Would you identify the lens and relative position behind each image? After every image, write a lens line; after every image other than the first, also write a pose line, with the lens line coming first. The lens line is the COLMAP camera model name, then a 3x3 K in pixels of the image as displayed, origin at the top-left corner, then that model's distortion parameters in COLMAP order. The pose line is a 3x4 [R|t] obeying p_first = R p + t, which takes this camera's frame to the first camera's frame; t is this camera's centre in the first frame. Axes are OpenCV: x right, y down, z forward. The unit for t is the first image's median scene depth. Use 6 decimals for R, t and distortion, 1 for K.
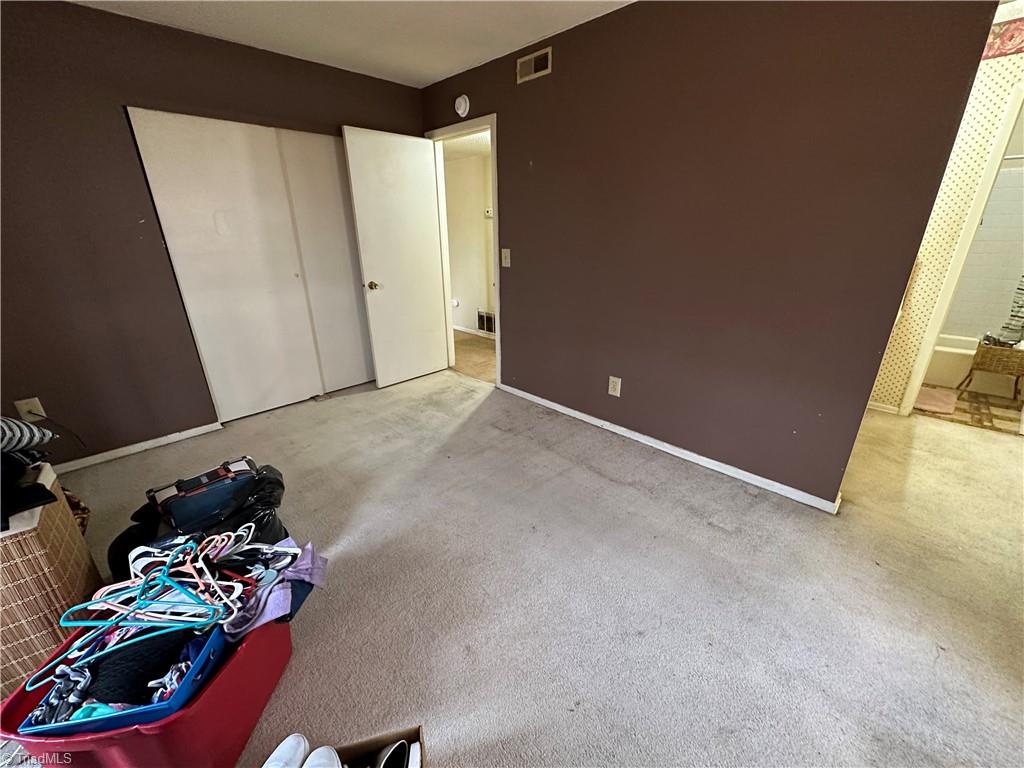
lens RADIAL K [[408.3, 0, 510.9], [0, 408.3, 385.7], [0, 0, 1]] dist [-0.002986, 0.000587]
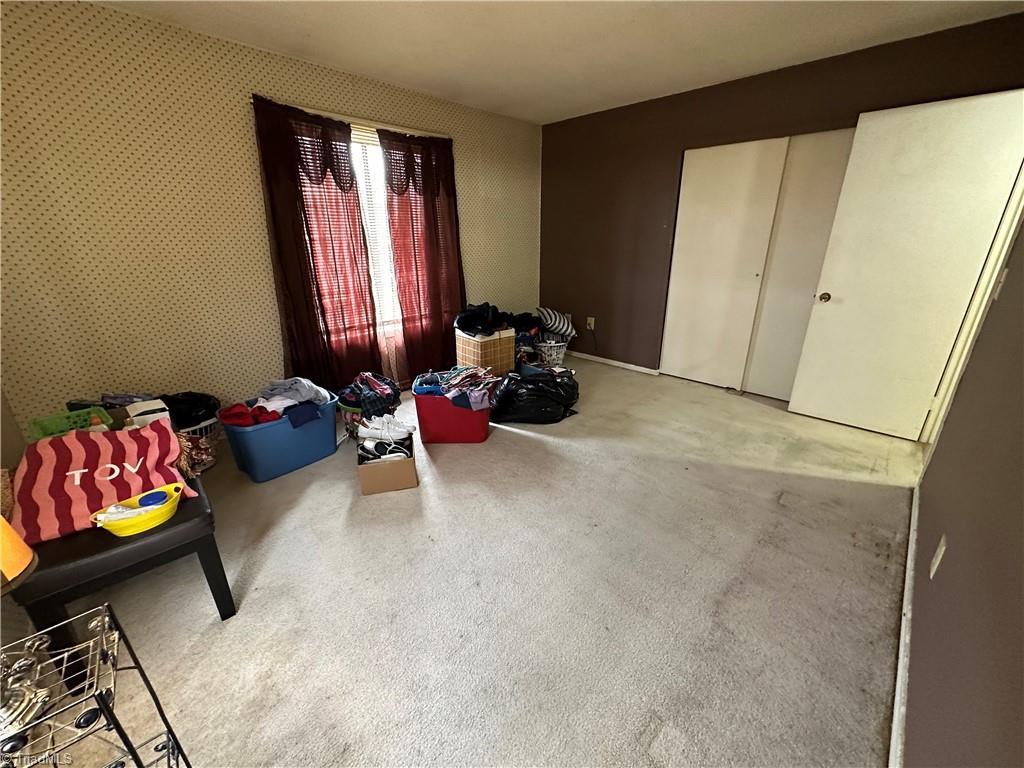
lens RADIAL K [[408.3, 0, 514.7], [0, 408.3, 386.7], [0, 0, 1]] dist [-0.002986, 0.000587]
pose [[0.015336, 0.356950, -0.933998, 0.586211], [-0.359068, 0.873764, 0.328035, -0.143573], [0.933185, 0.330338, 0.141569, 0.369113]]
